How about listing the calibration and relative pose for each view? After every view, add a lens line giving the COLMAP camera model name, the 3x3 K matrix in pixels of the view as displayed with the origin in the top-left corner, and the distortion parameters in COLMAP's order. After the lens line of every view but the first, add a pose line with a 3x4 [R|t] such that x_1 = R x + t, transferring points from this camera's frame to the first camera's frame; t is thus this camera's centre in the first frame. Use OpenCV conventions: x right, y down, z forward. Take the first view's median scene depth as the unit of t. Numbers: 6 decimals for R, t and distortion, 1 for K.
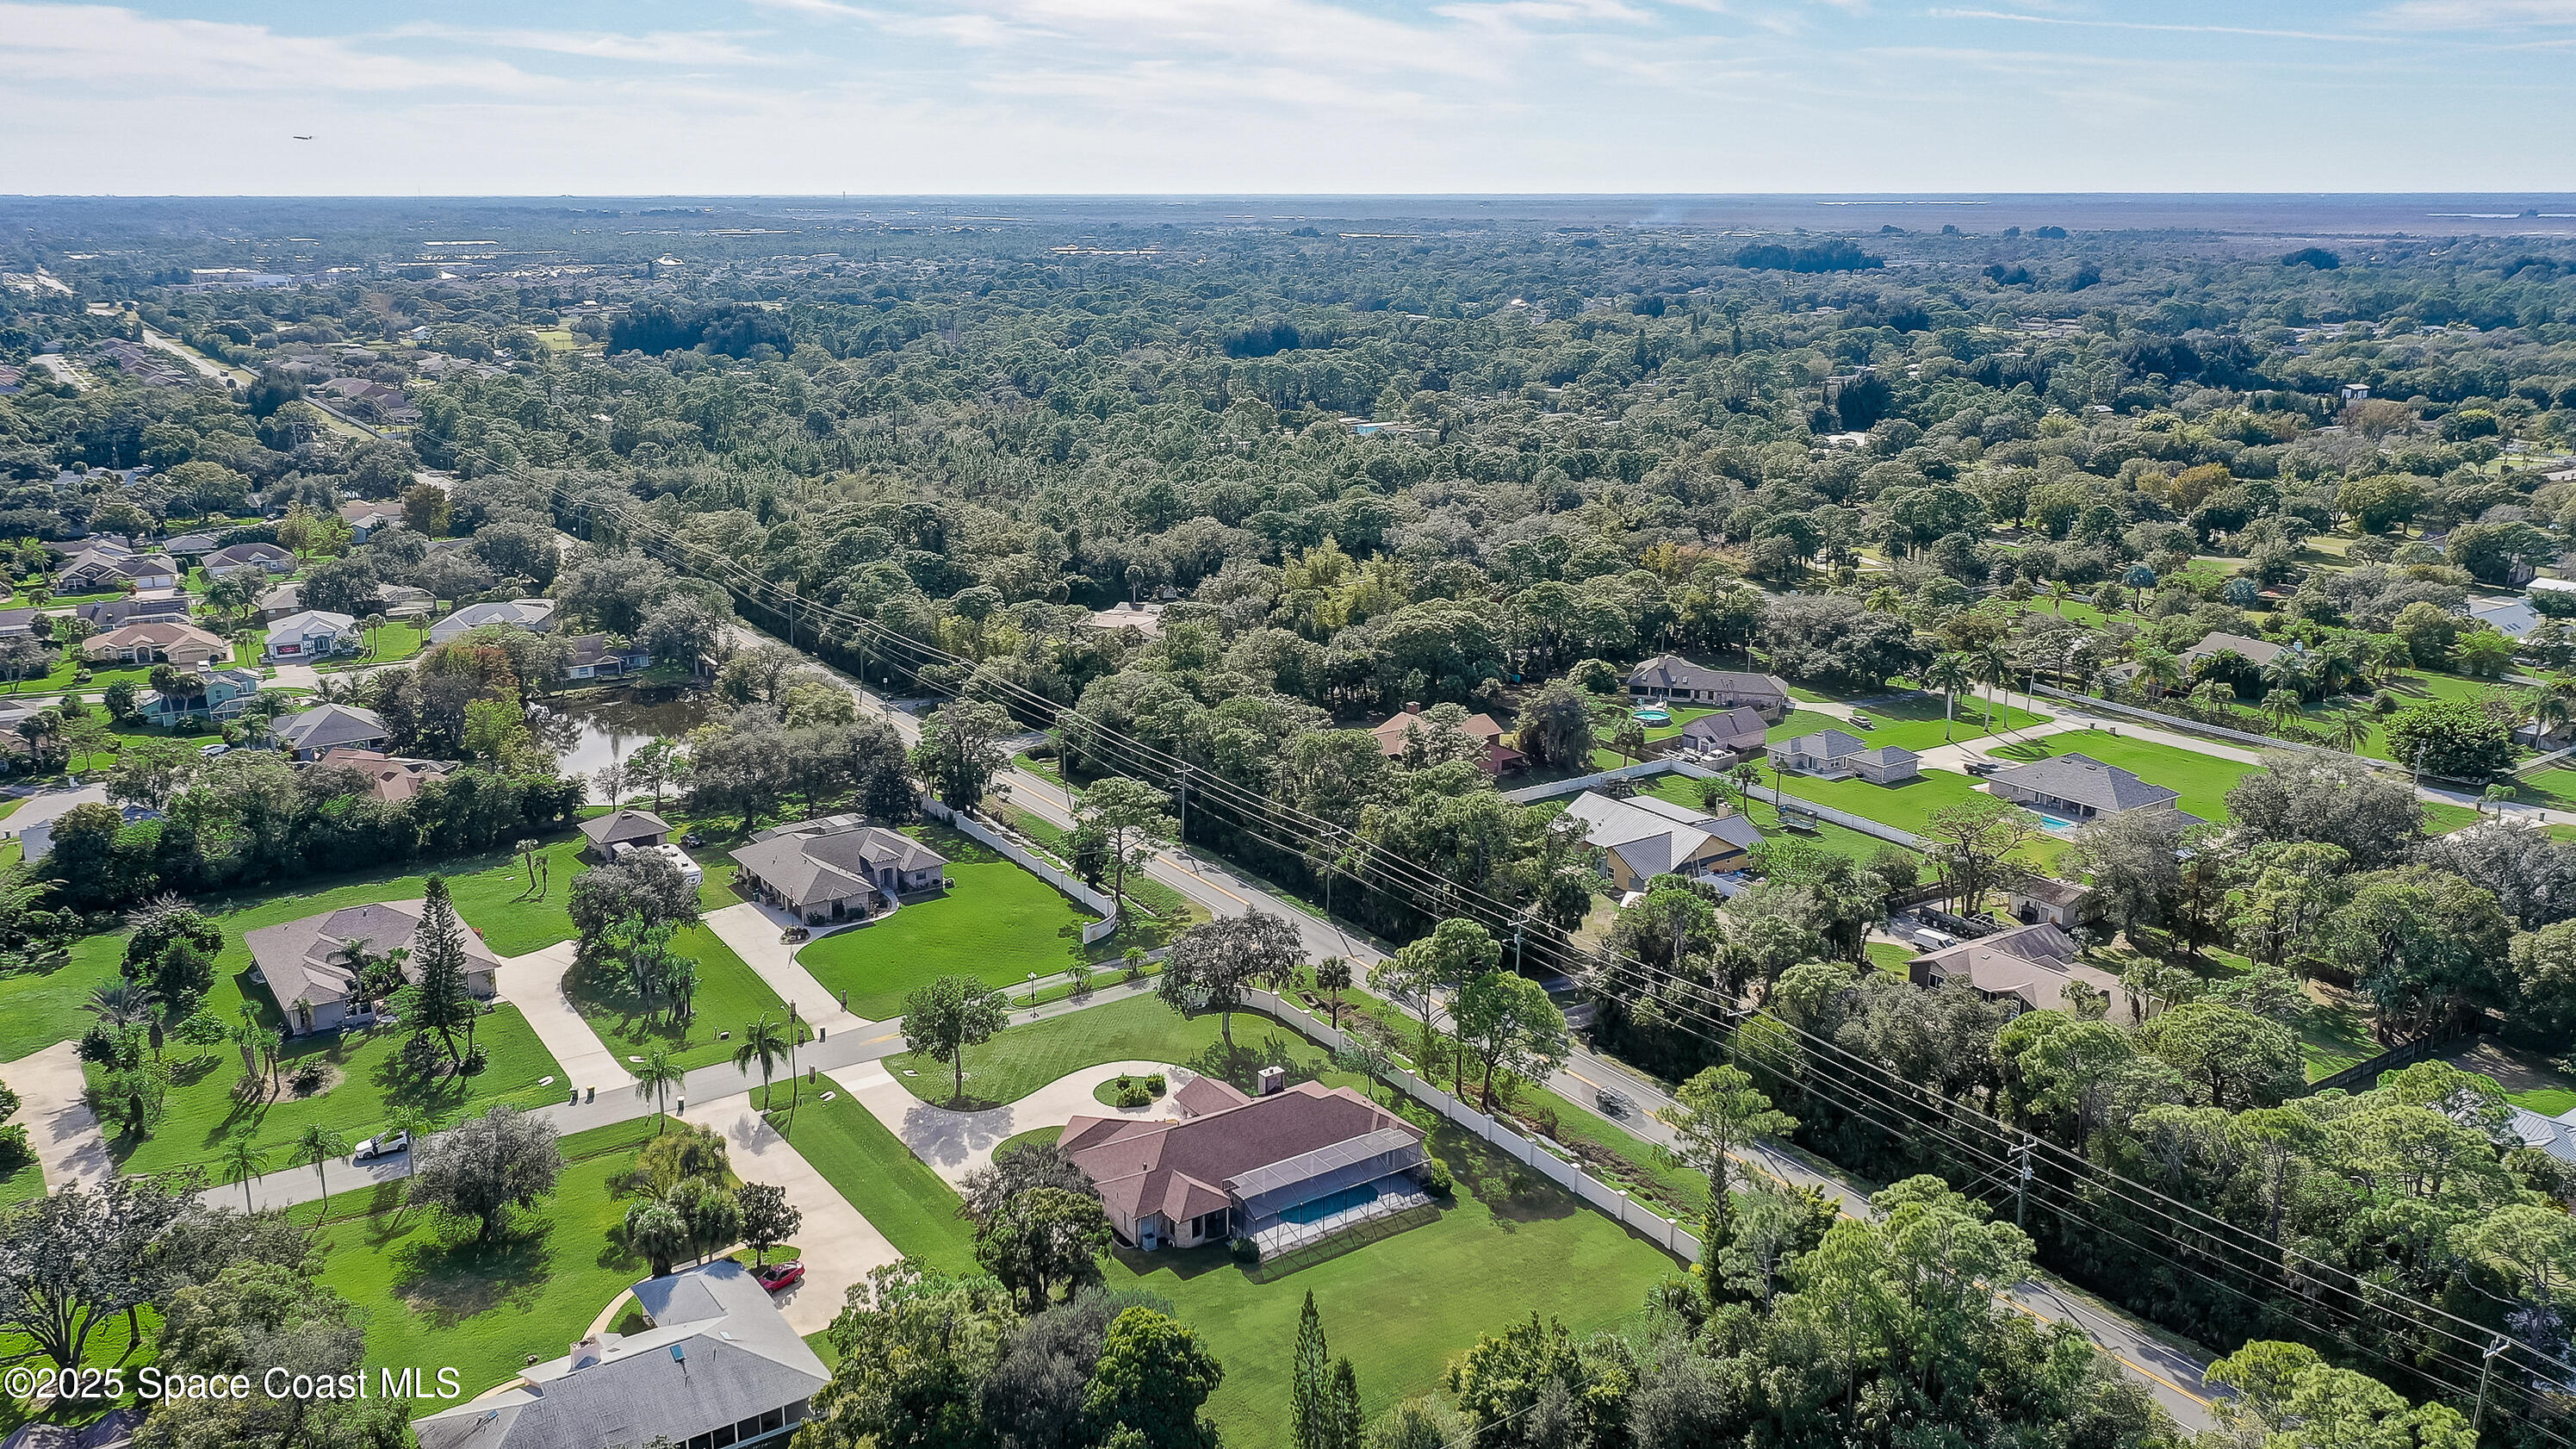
lens RADIAL K [[2013.5, 0, 1288.0], [0, 2013.5, 724.5], [0, 0, 1]] dist [-0.007507, -0.001602]
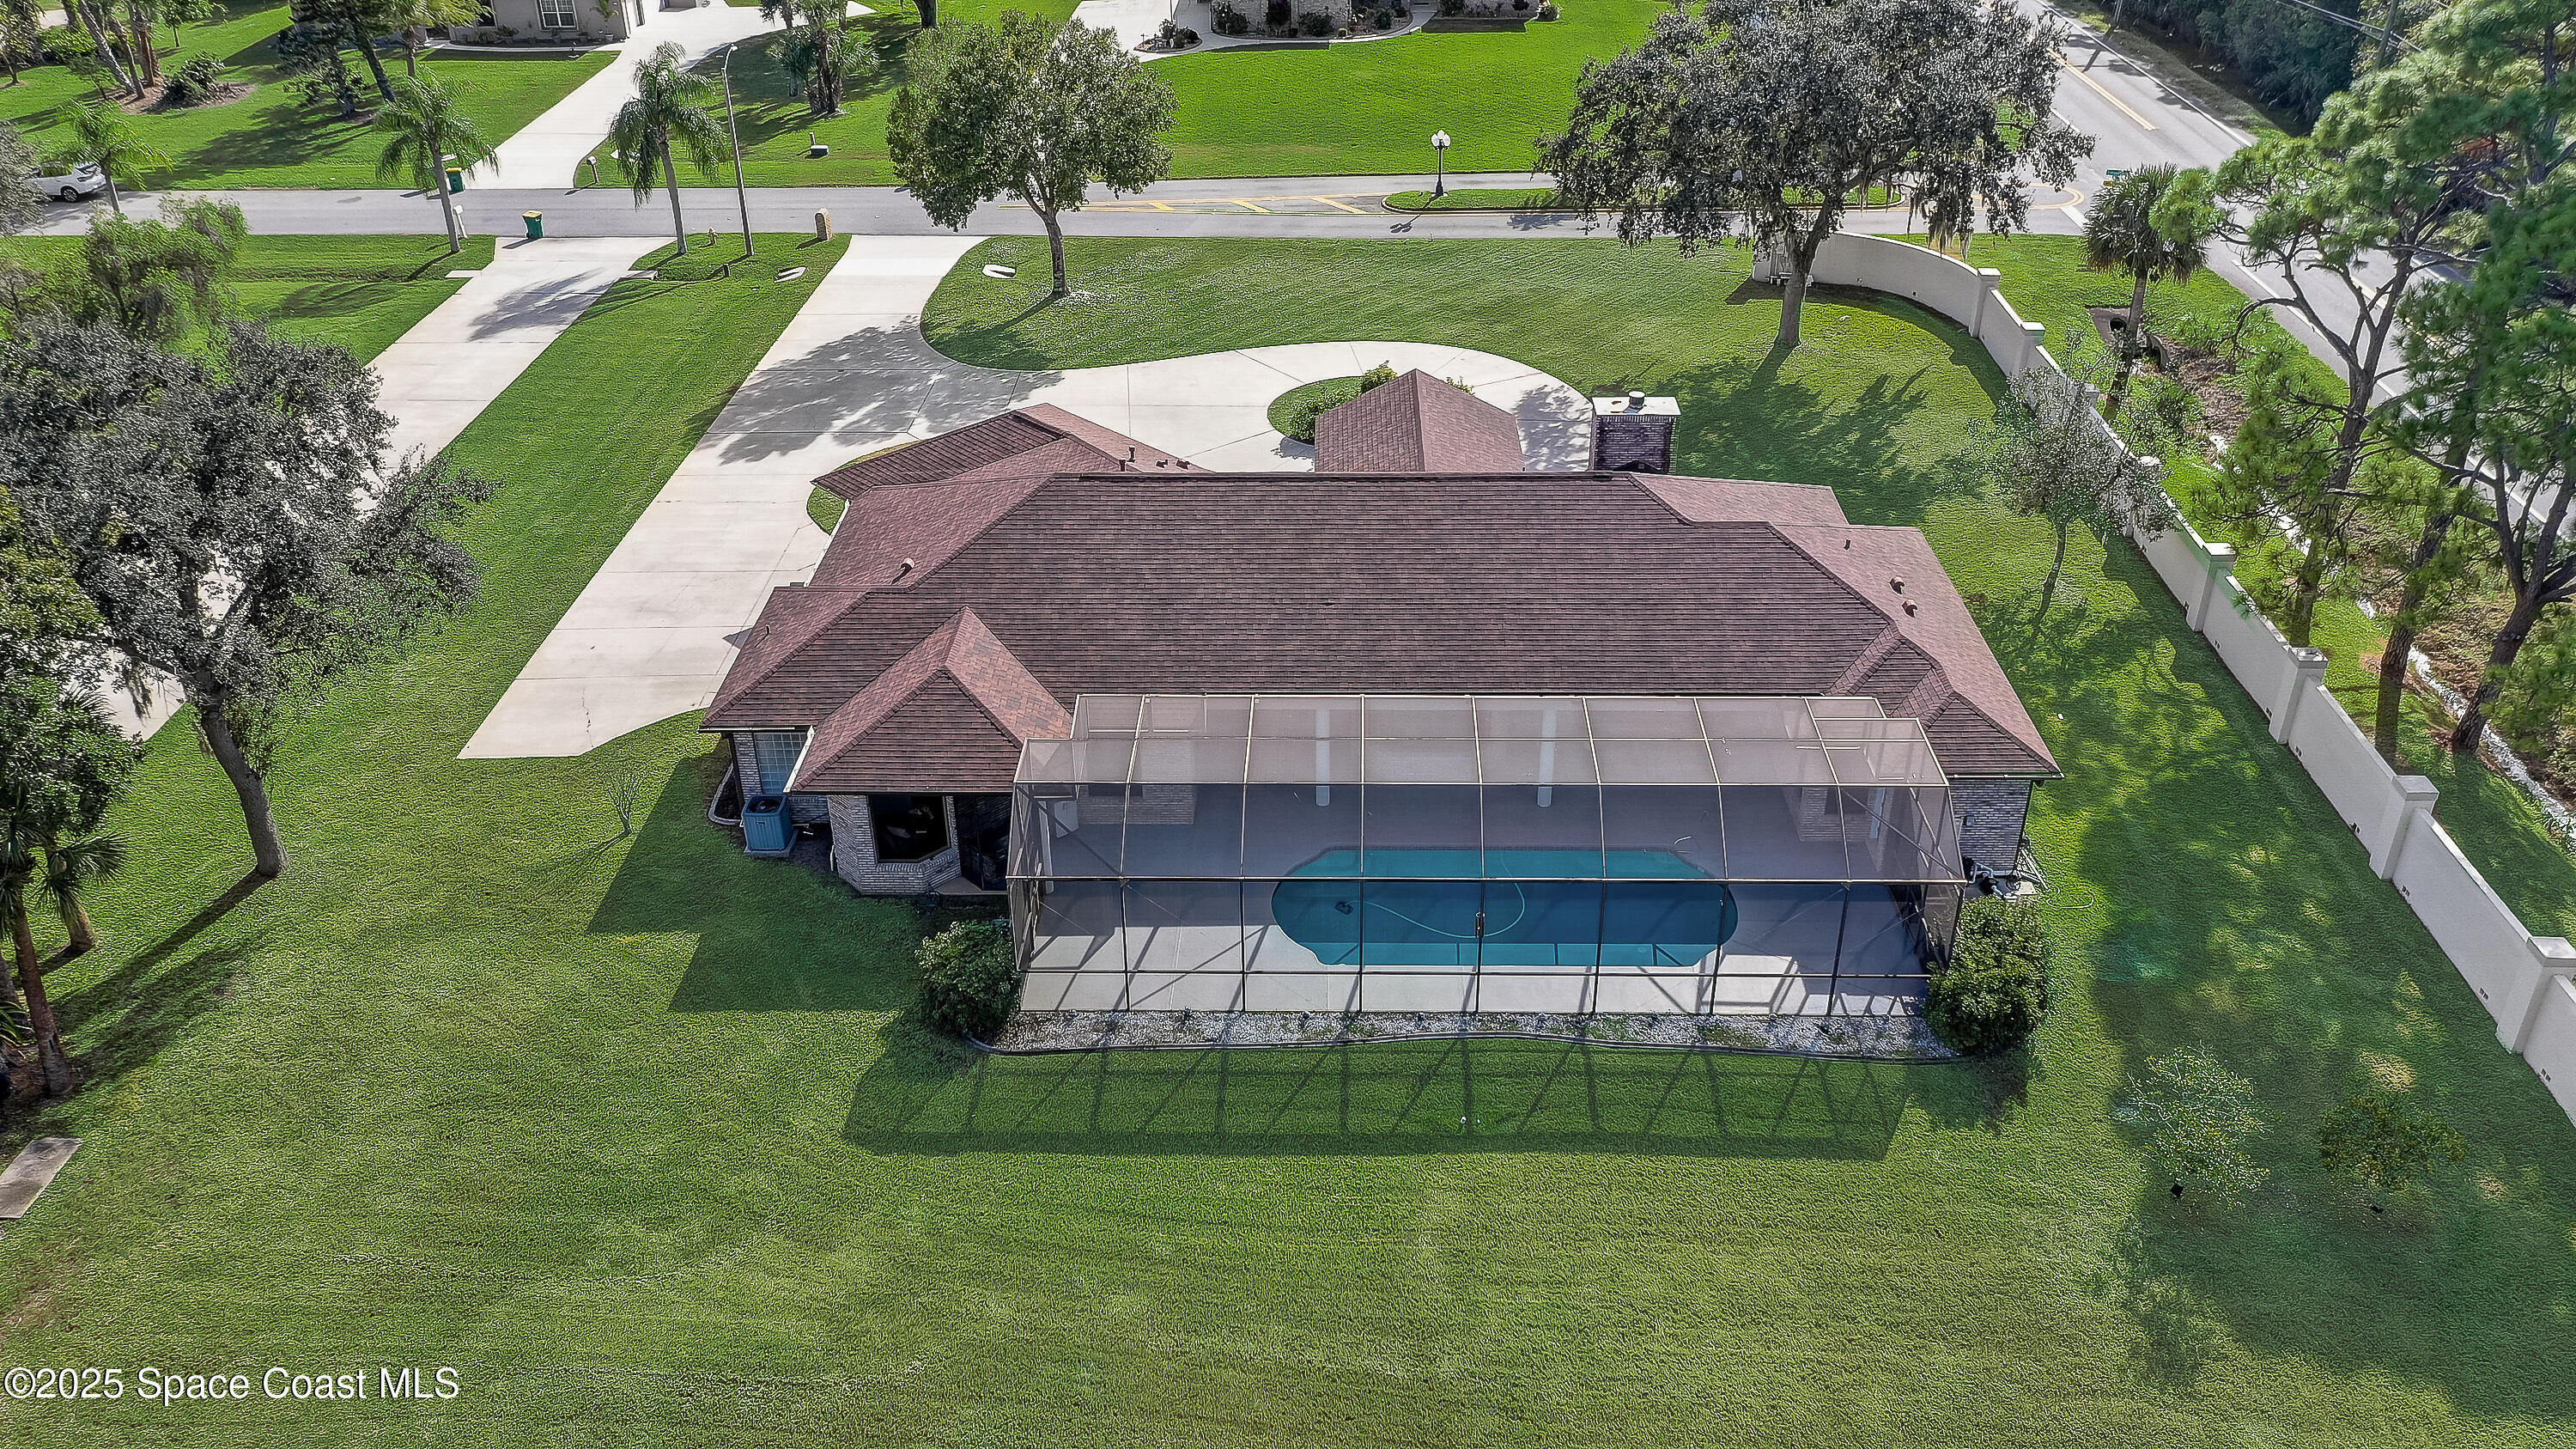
lens RADIAL K [[2013.6, 0, 1288.0], [0, 2013.6, 724.5], [0, 0, 1]] dist [-0.007507, -0.001602]
pose [[0.802308, 0.289351, -0.522090, 0.101534], [-0.138260, 0.940951, 0.309024, 0.119224], [0.580678, -0.175748, 0.794938, 0.658207]]
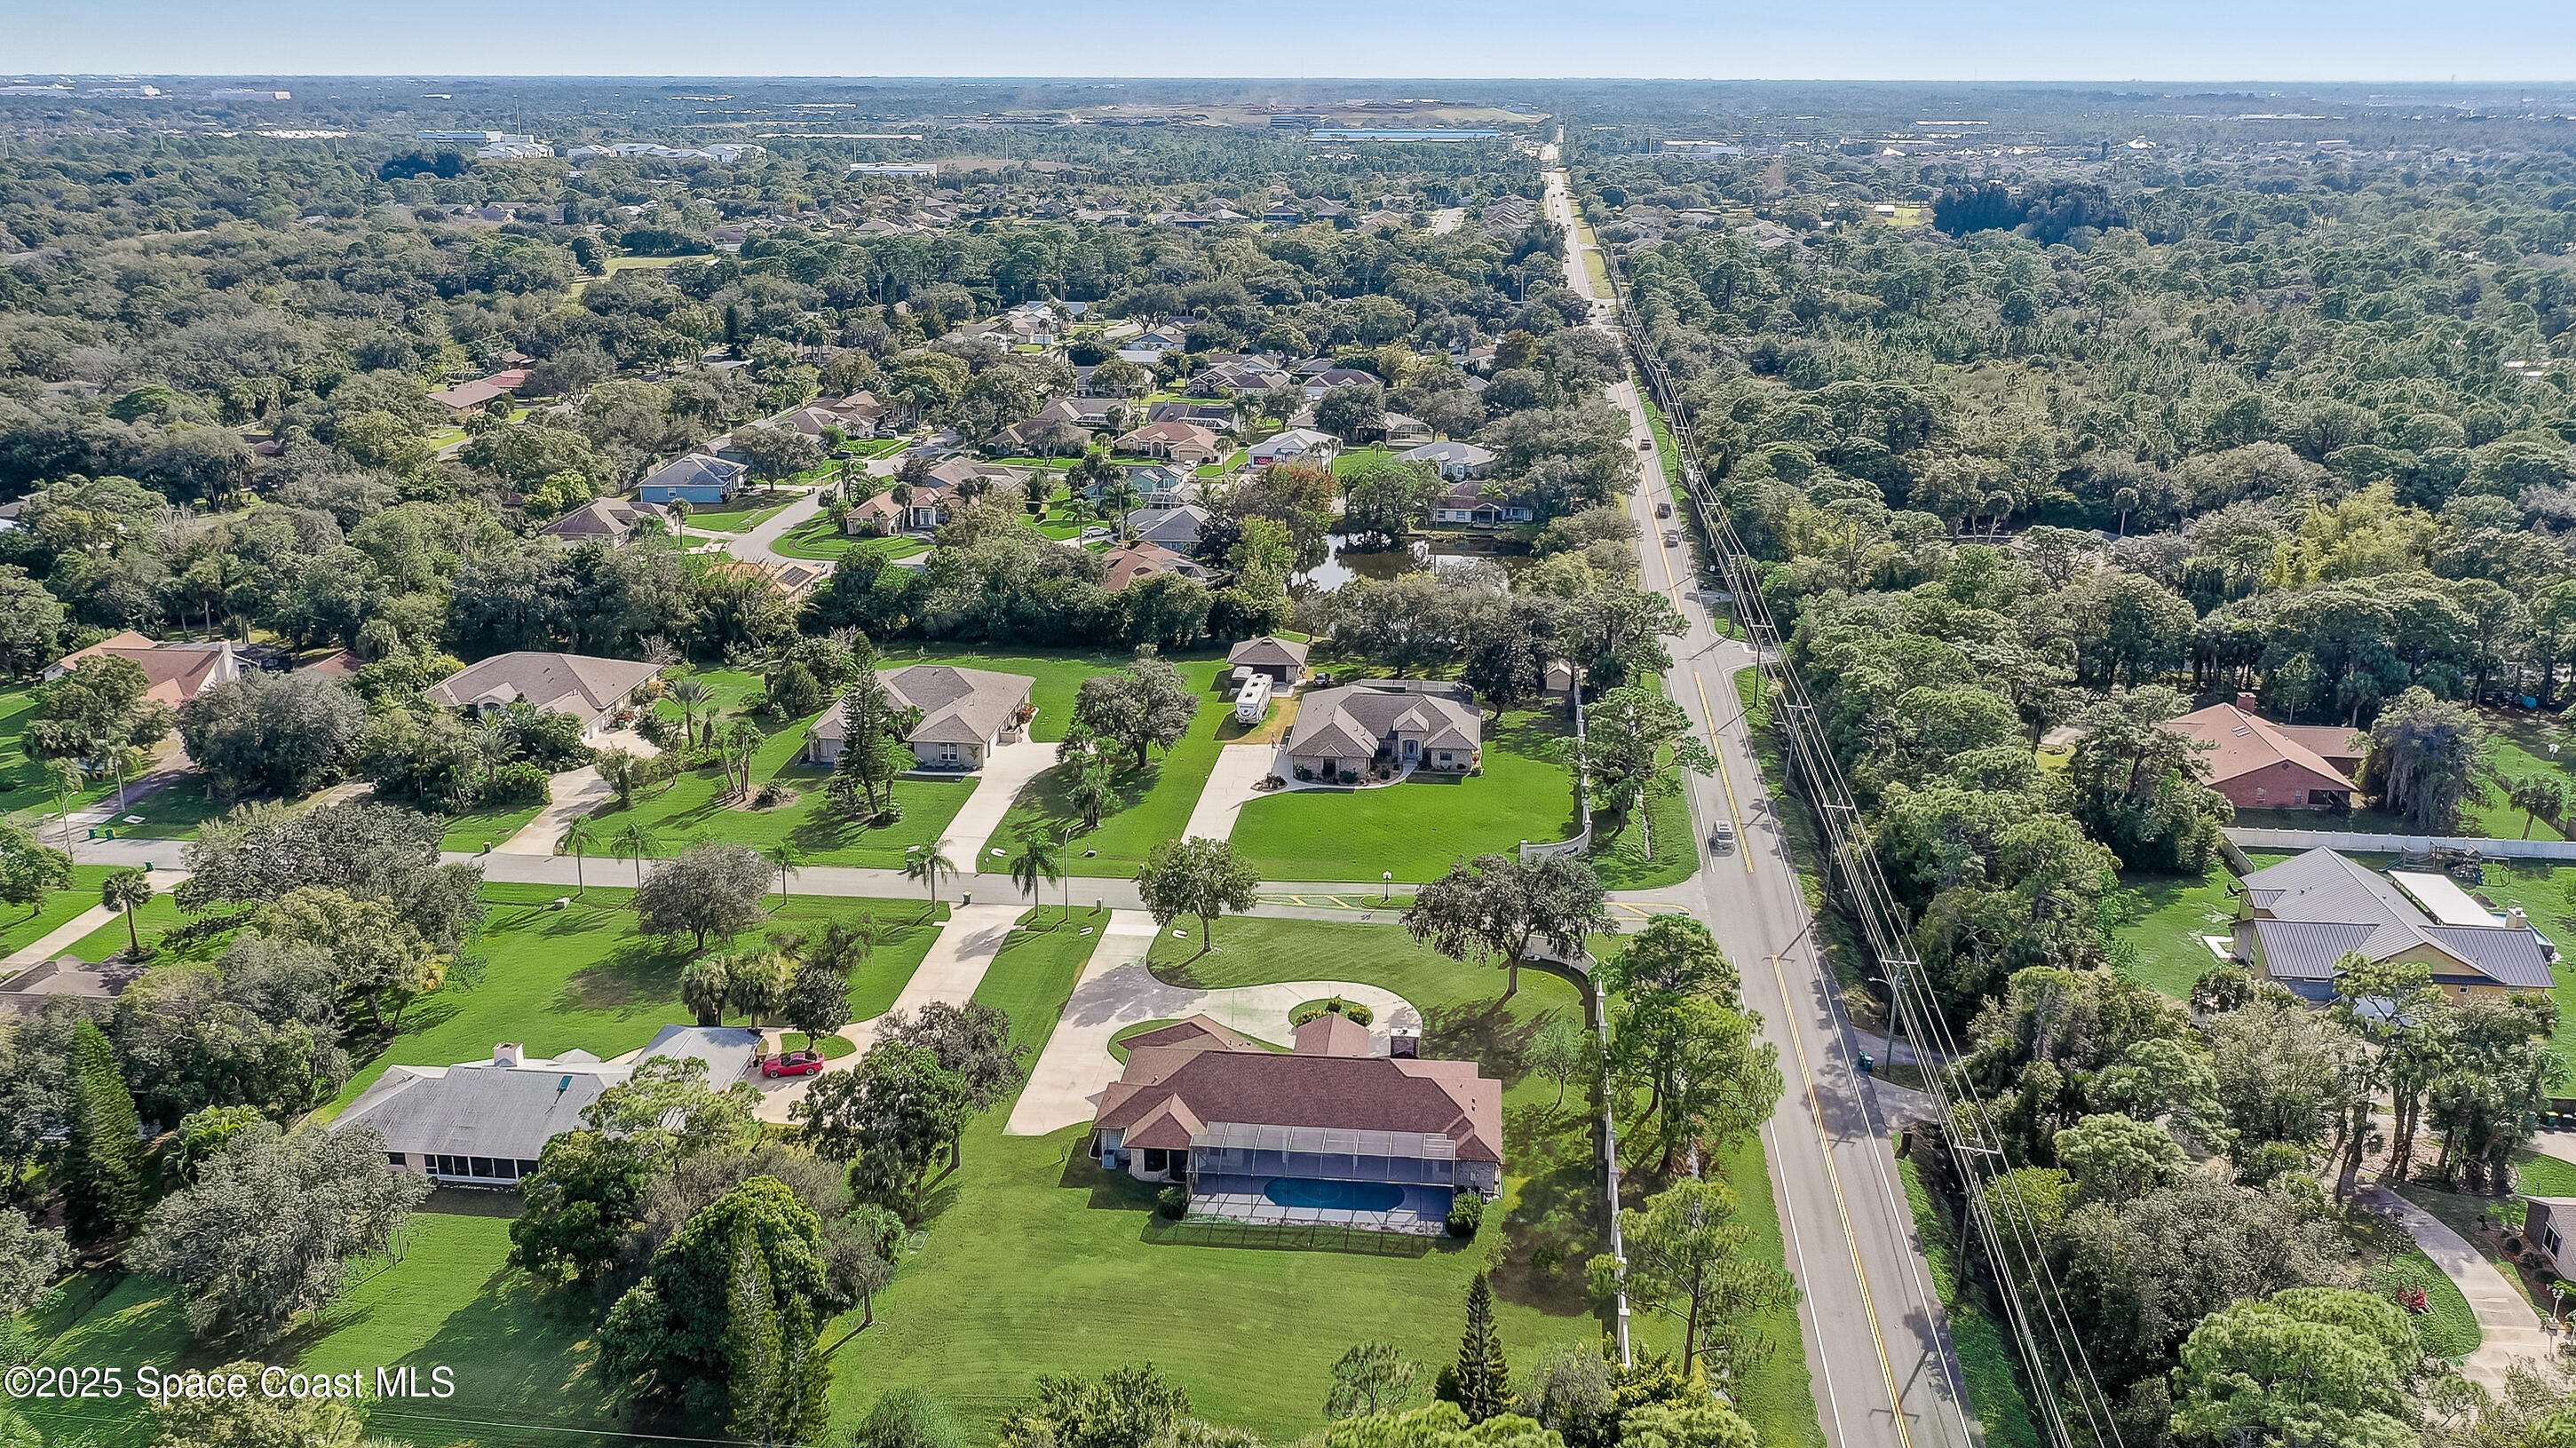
lens RADIAL K [[2078.3, 0, 1288.0], [0, 2078.3, 724.0], [0, 0, 1]] dist [0.003377, -0.000644]
pose [[0.757126, 0.195934, -0.623193, 0.411795], [-0.169765, 0.980199, 0.101928, -0.026964], [0.630825, 0.028624, 0.775397, 0.272812]]
